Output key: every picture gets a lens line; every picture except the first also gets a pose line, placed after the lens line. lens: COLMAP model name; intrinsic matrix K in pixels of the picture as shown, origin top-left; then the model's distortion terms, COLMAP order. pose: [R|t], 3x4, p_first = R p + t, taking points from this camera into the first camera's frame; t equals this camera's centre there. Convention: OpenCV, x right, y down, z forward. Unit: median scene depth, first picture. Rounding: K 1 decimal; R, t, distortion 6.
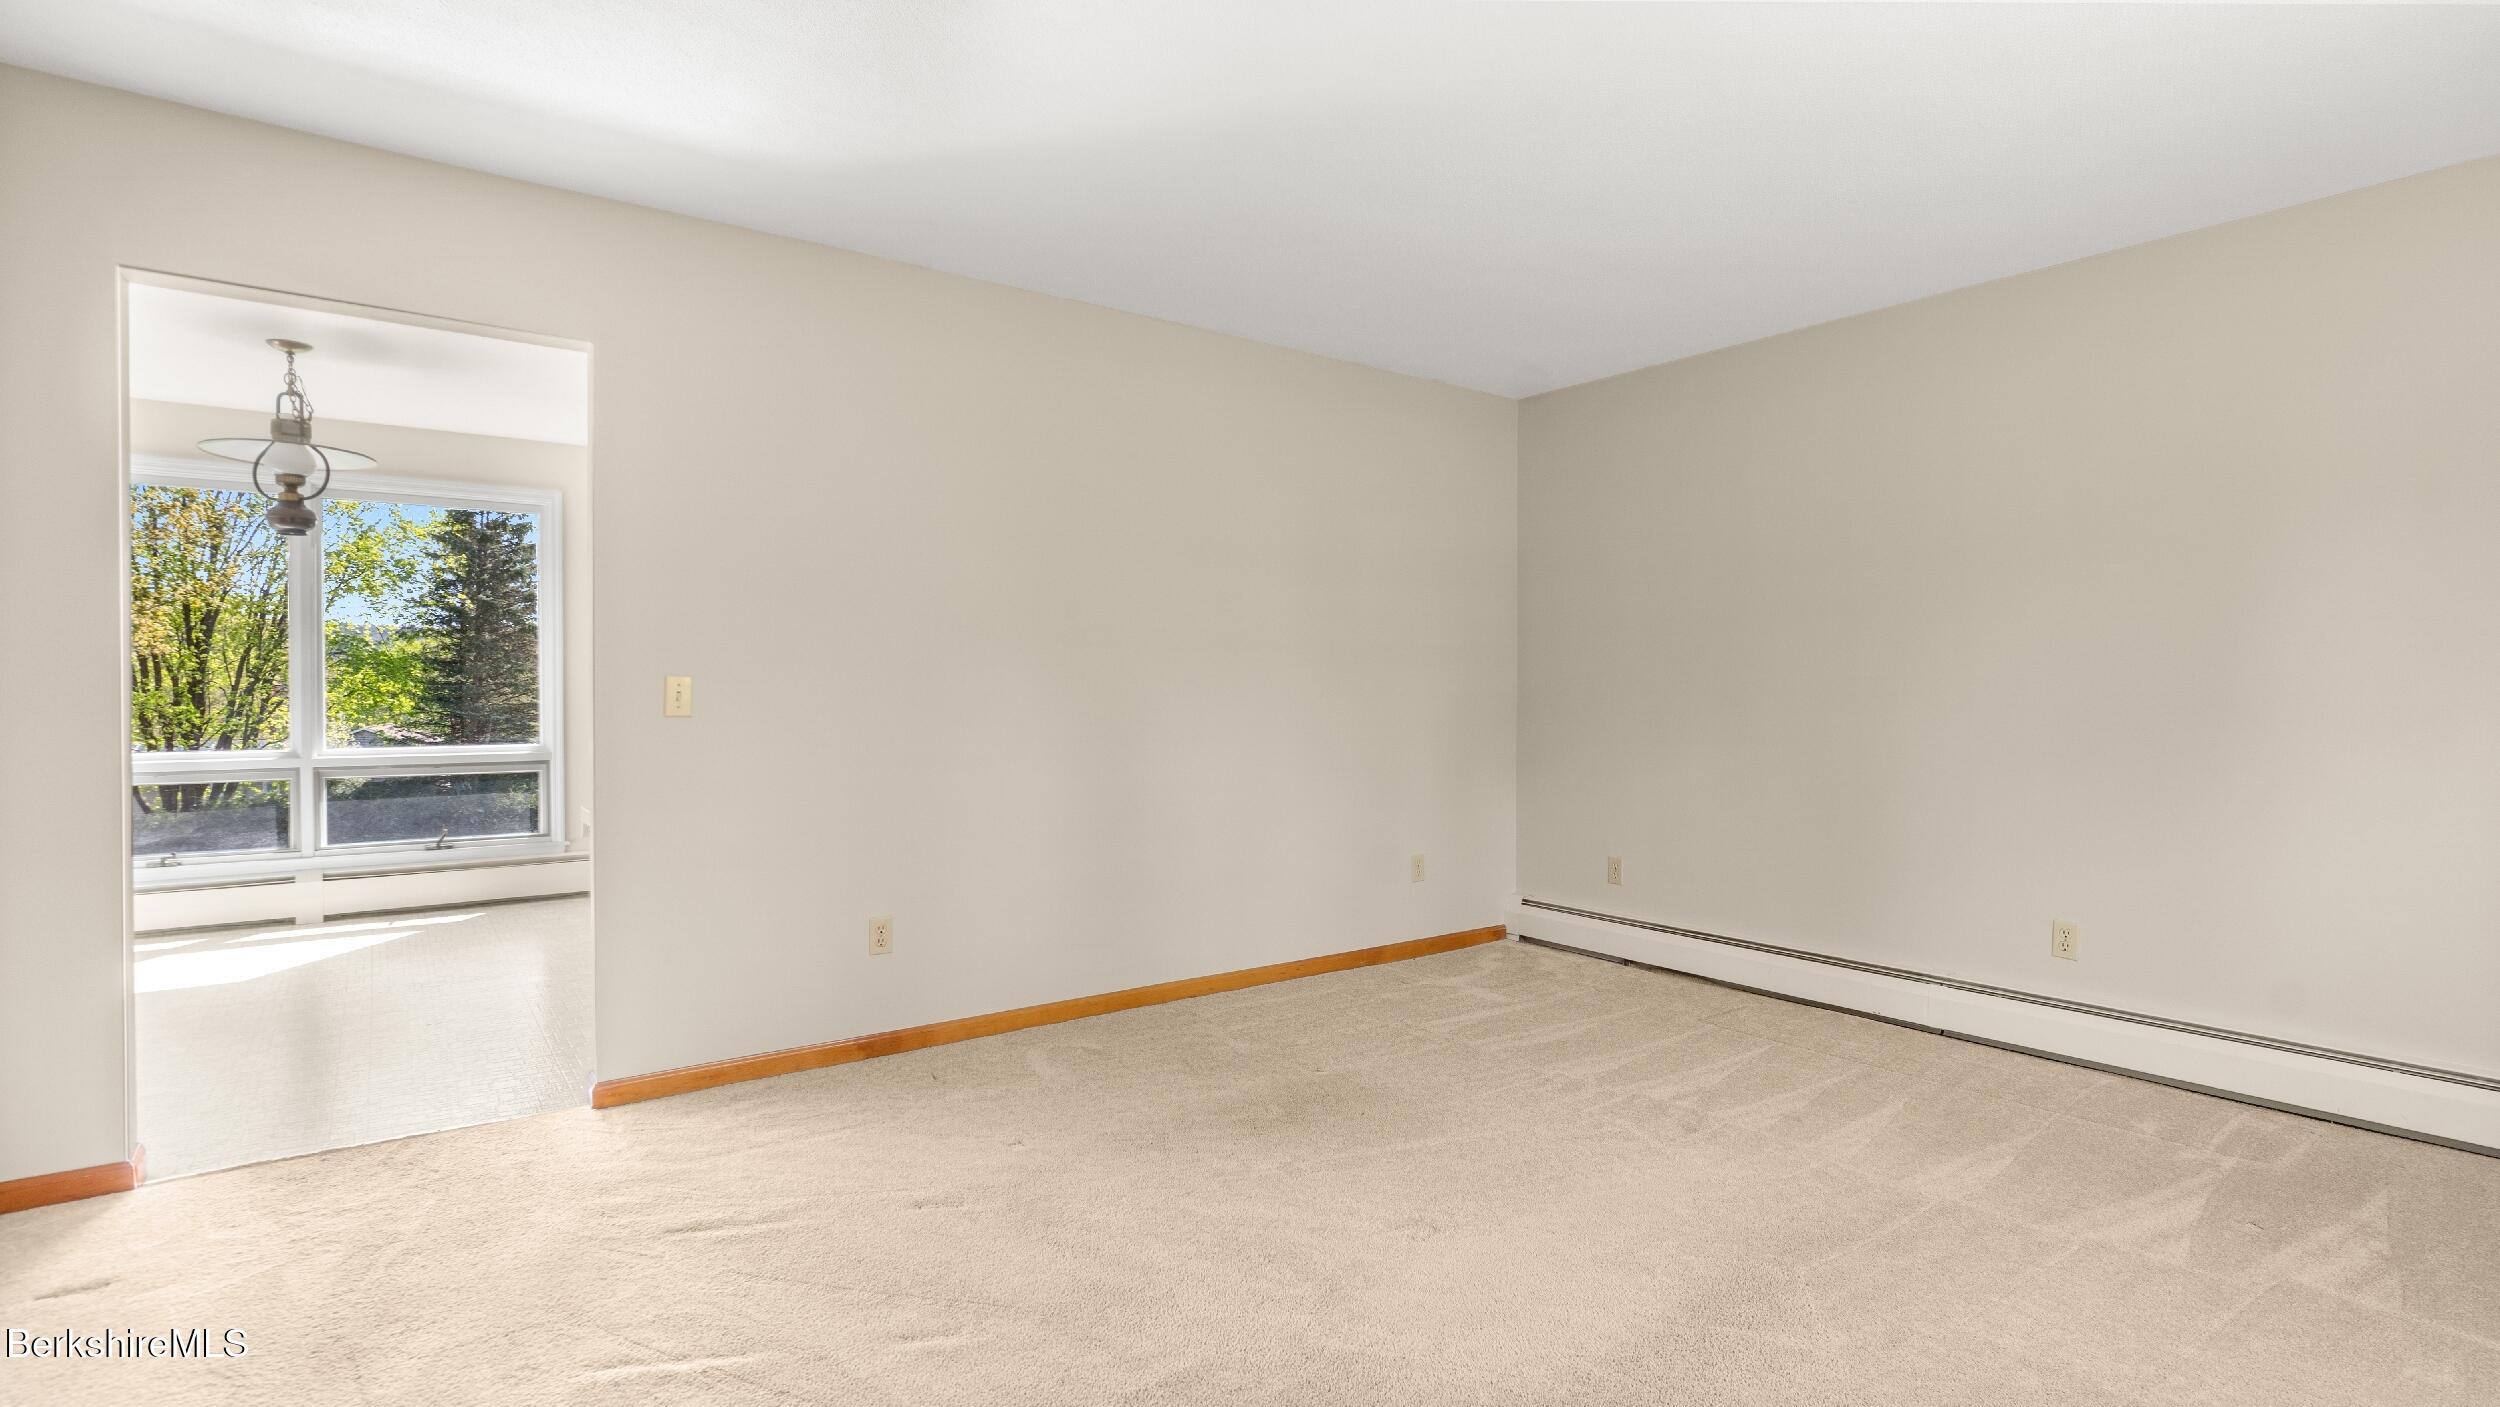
lens RADIAL K [[1187.2, 0, 1250.0], [0, 1187.2, 703.5], [0, 0, 1]] dist [-0.000164, 0.000001]
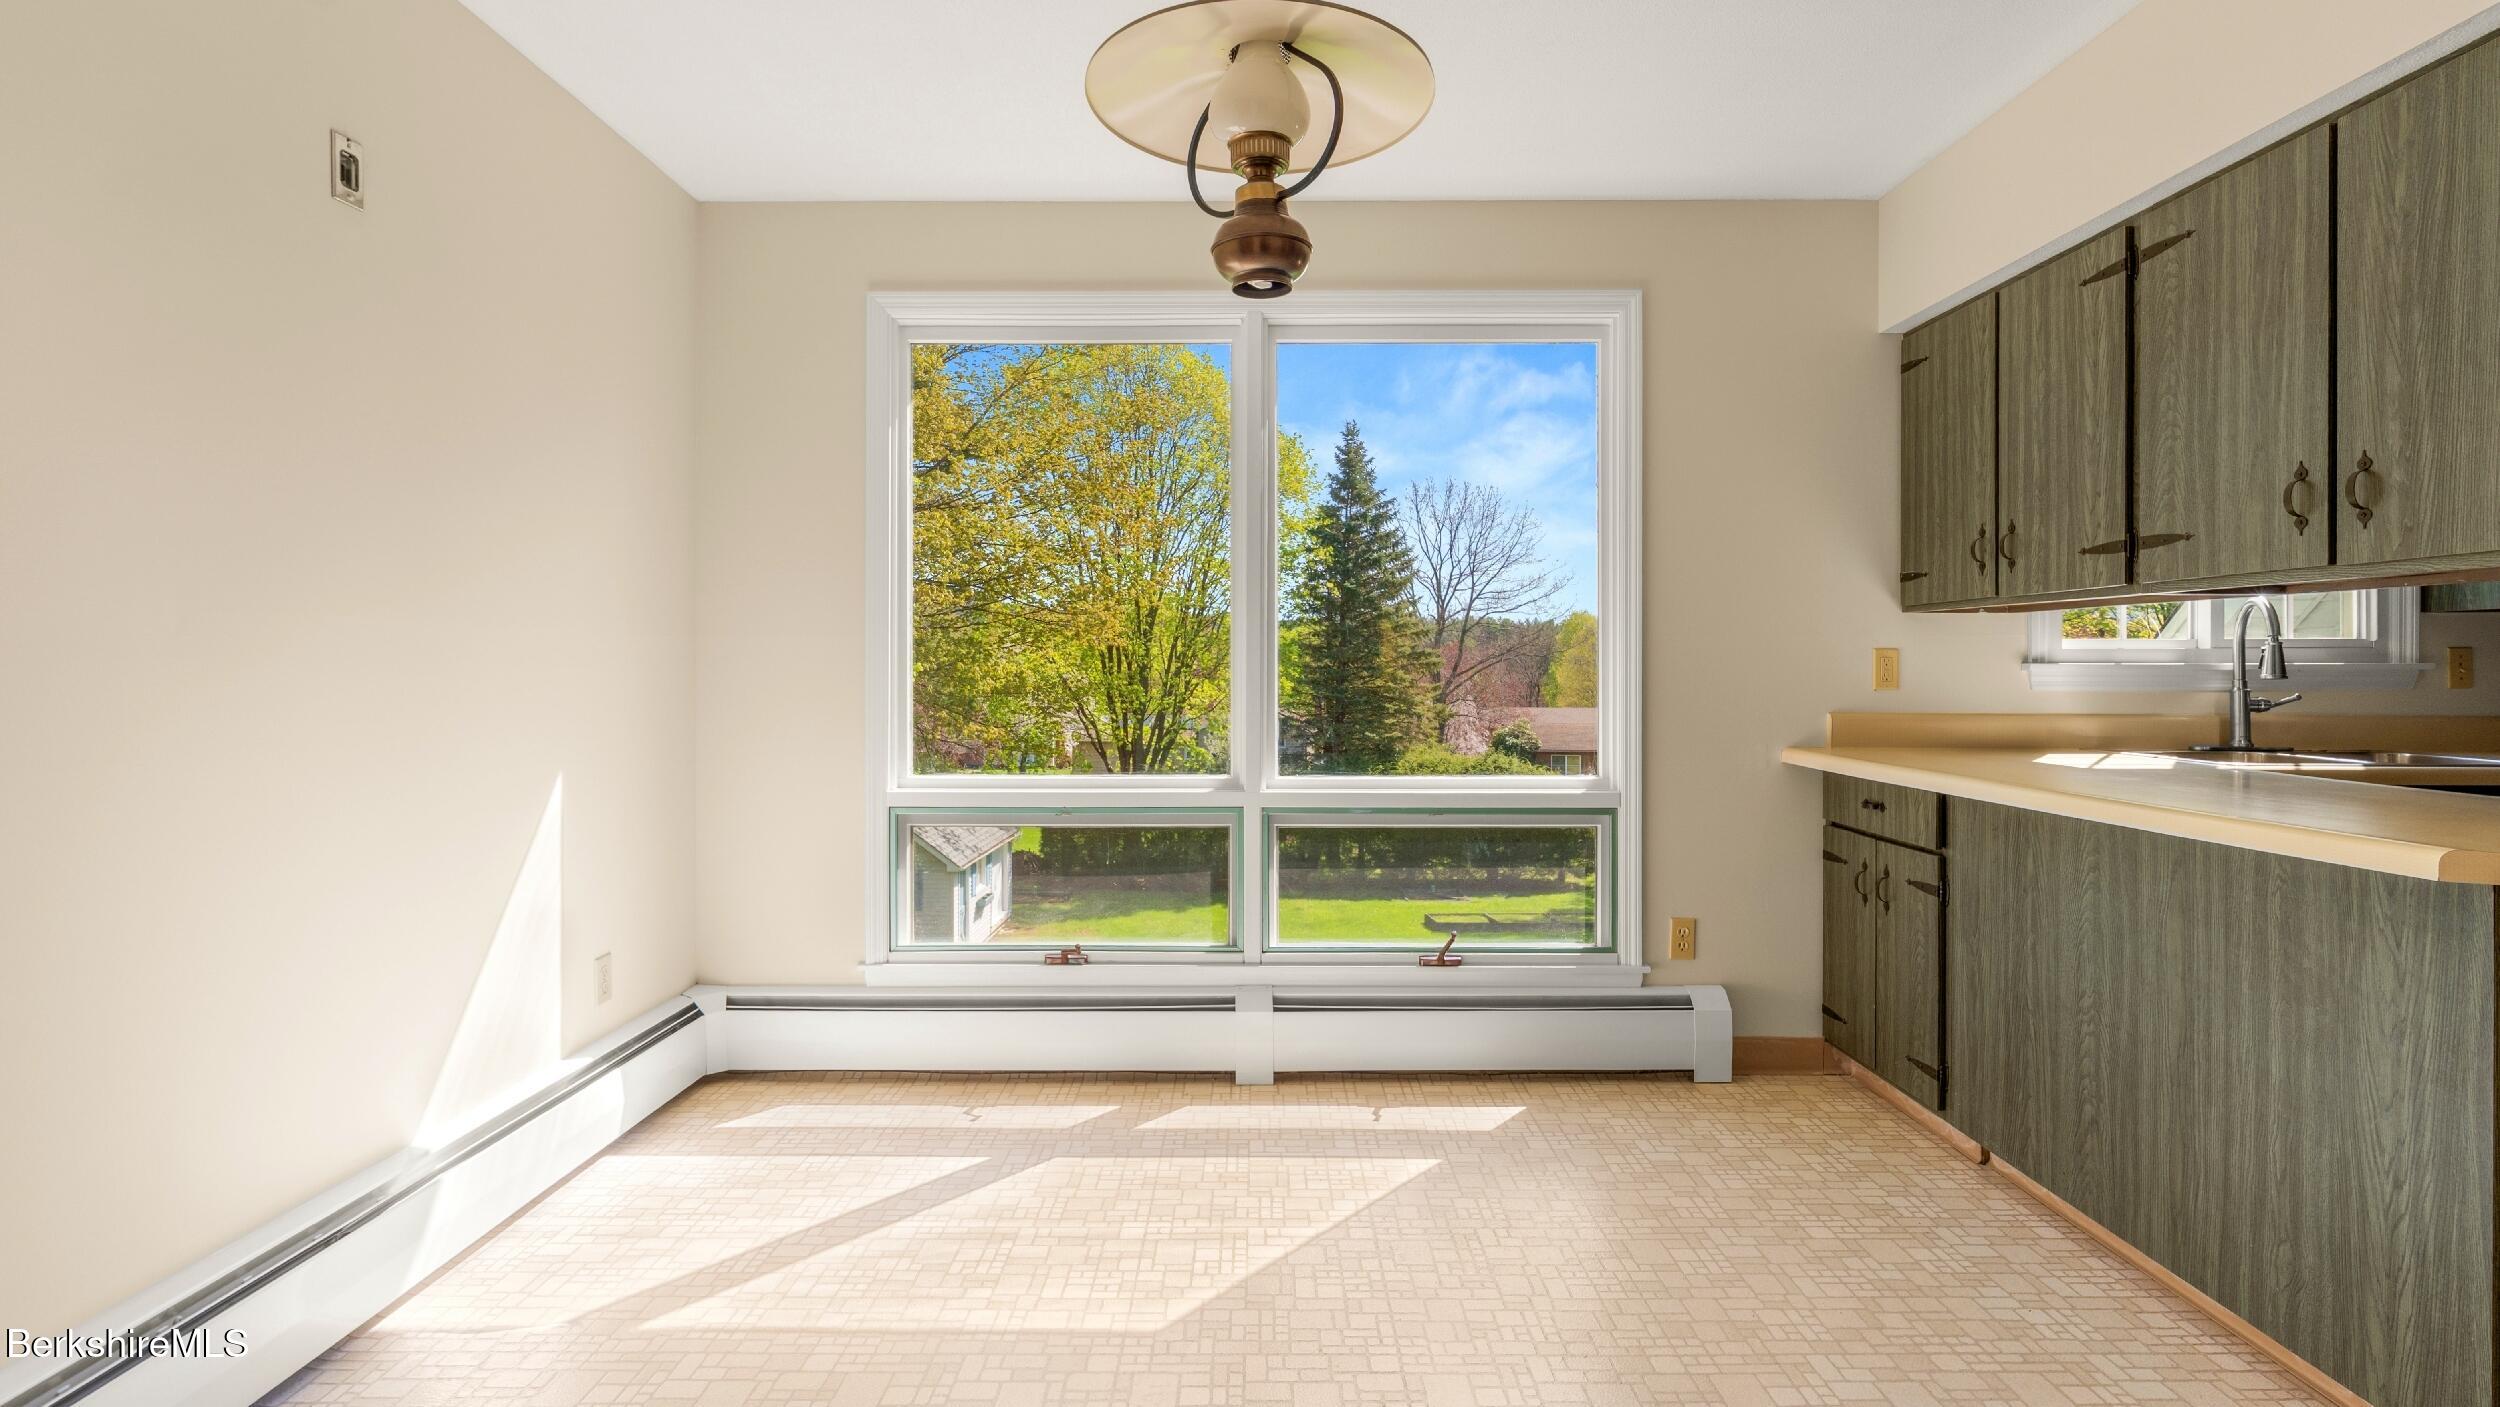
lens RADIAL K [[1218.0, 0, 1250.4], [0, 1218.0, 669.2], [0, 0, 1]] dist [-0.001218, -0.000532]
pose [[0.801917, -0.001144, -0.597435, -0.102435], [-0.007940, 0.999889, -0.012572, -0.001309], [0.597383, 0.014825, 0.801819, 0.121552]]
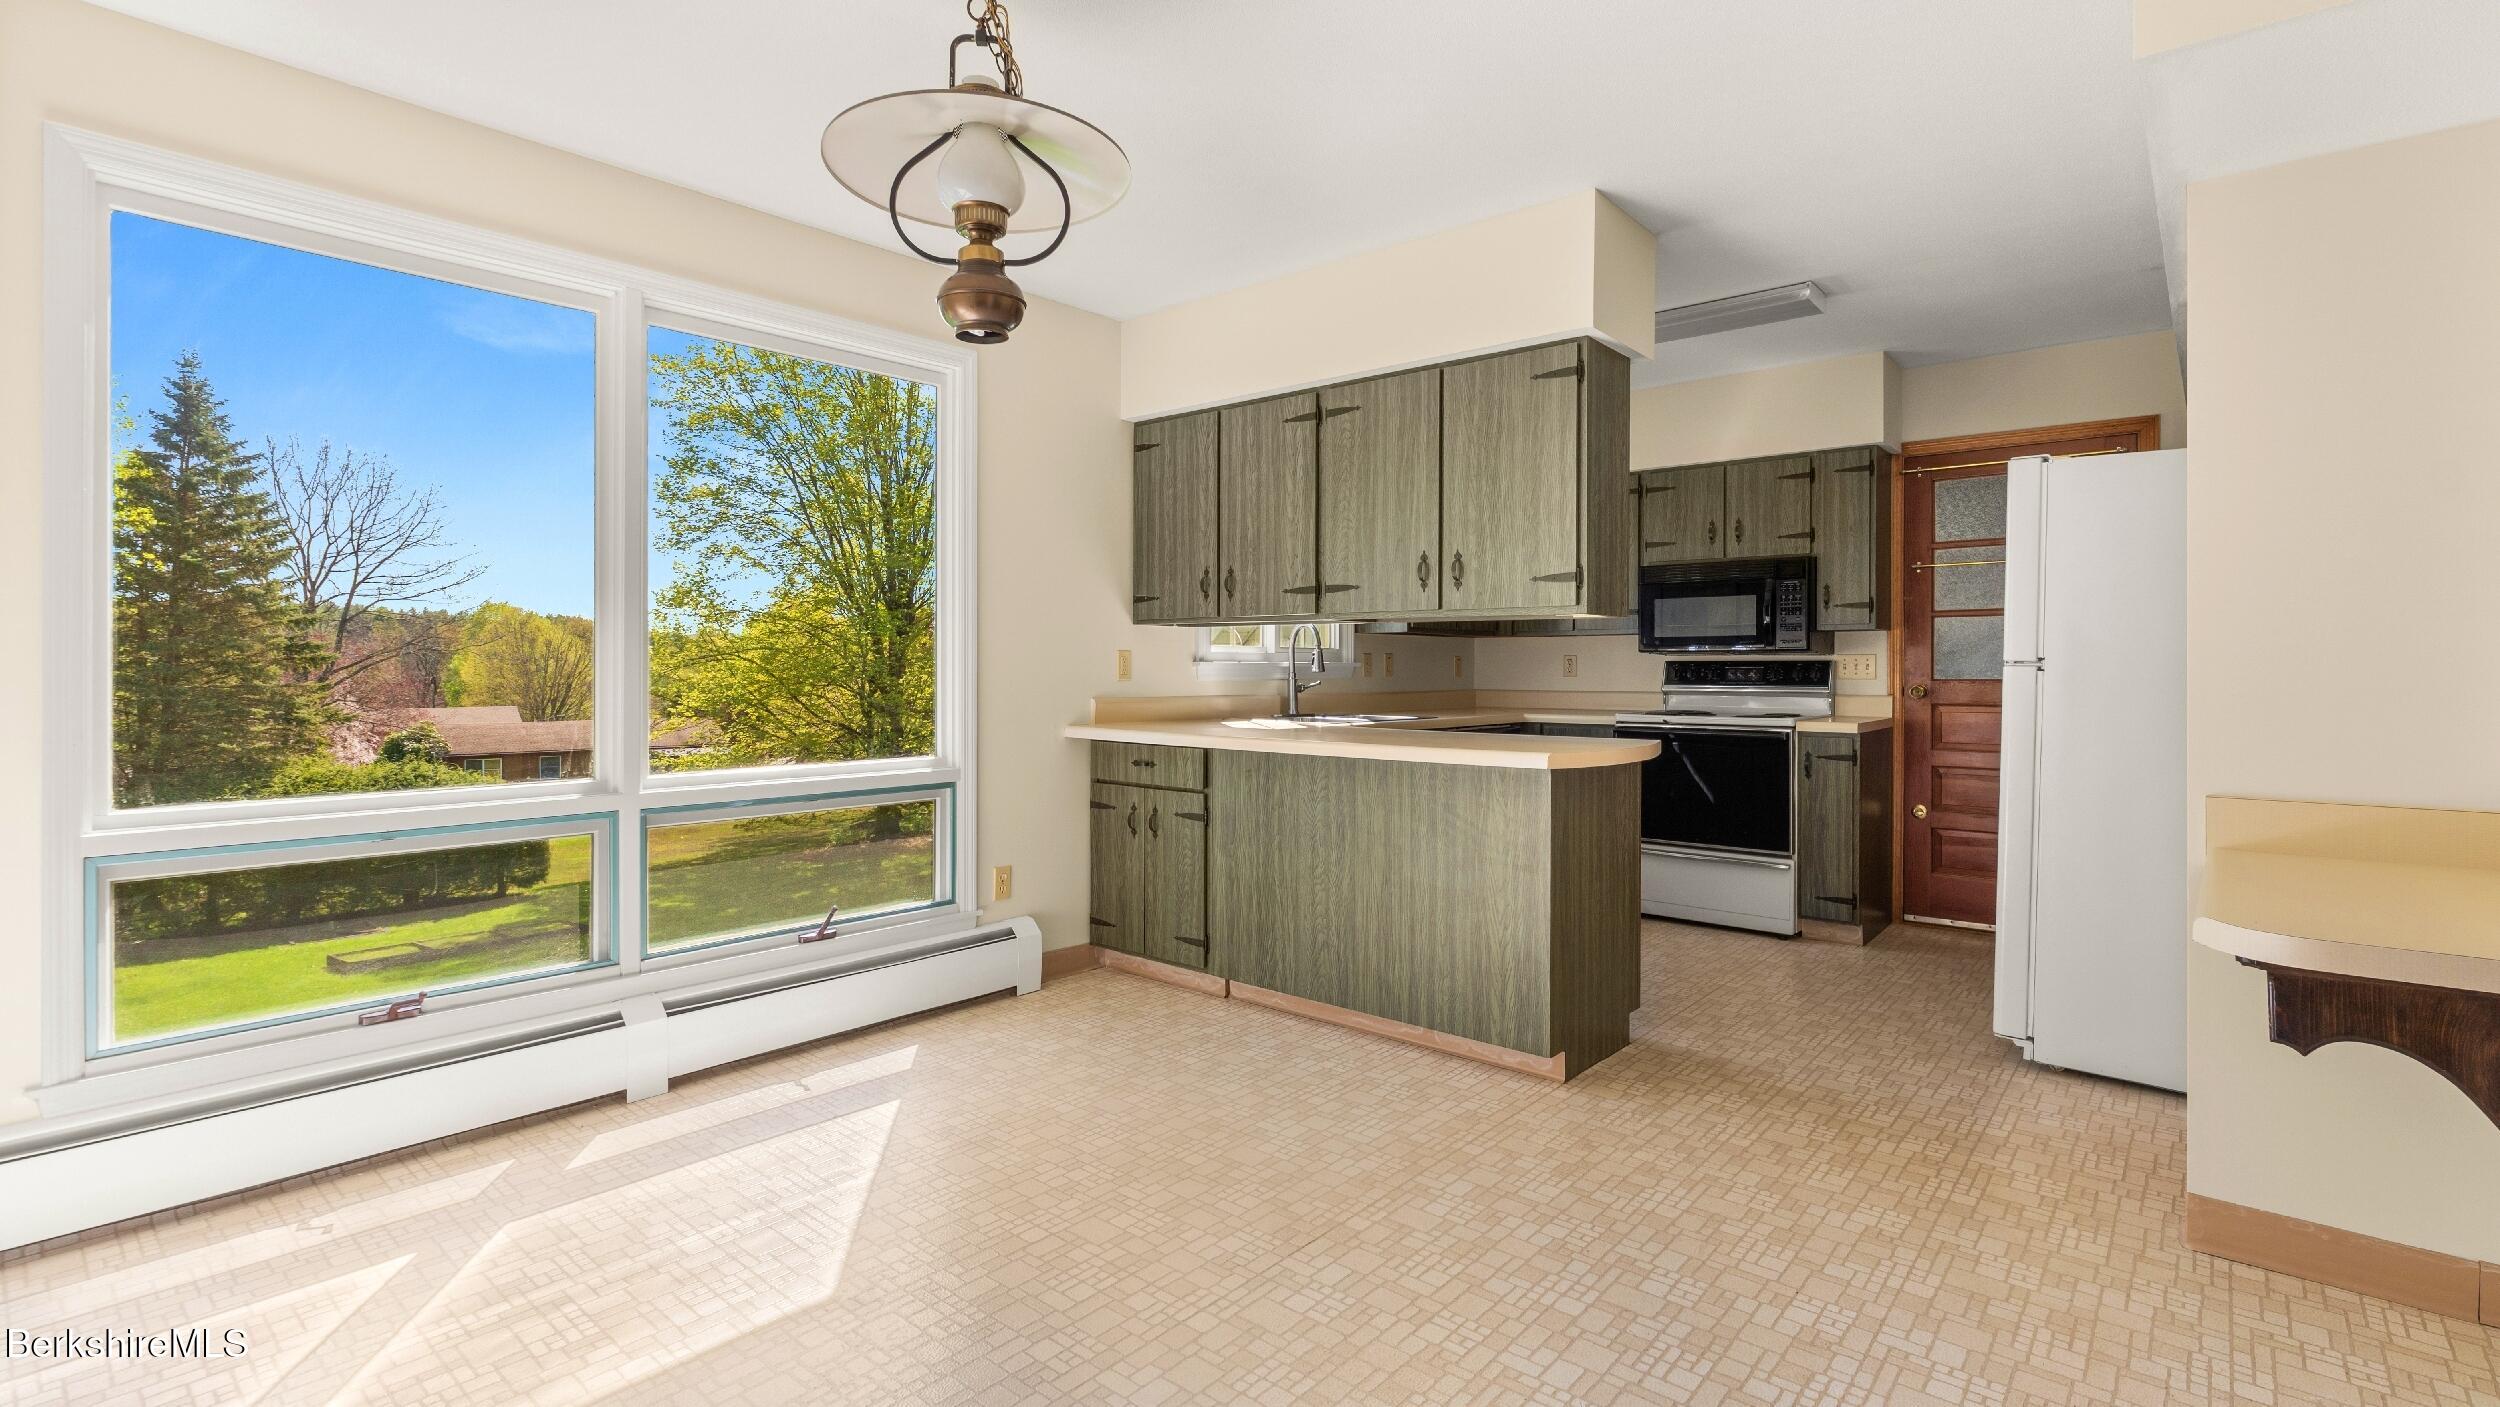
lens RADIAL K [[1141.1, 0, 1249.1], [0, 1141.1, 666.1], [0, 0, 1]] dist [-0.002957, -0.000733]
pose [[0.975499, 0.000636, 0.220003, -0.146560], [0.002607, 0.999892, -0.014450, -0.000917], [-0.219988, 0.014670, 0.975392, 0.098167]]
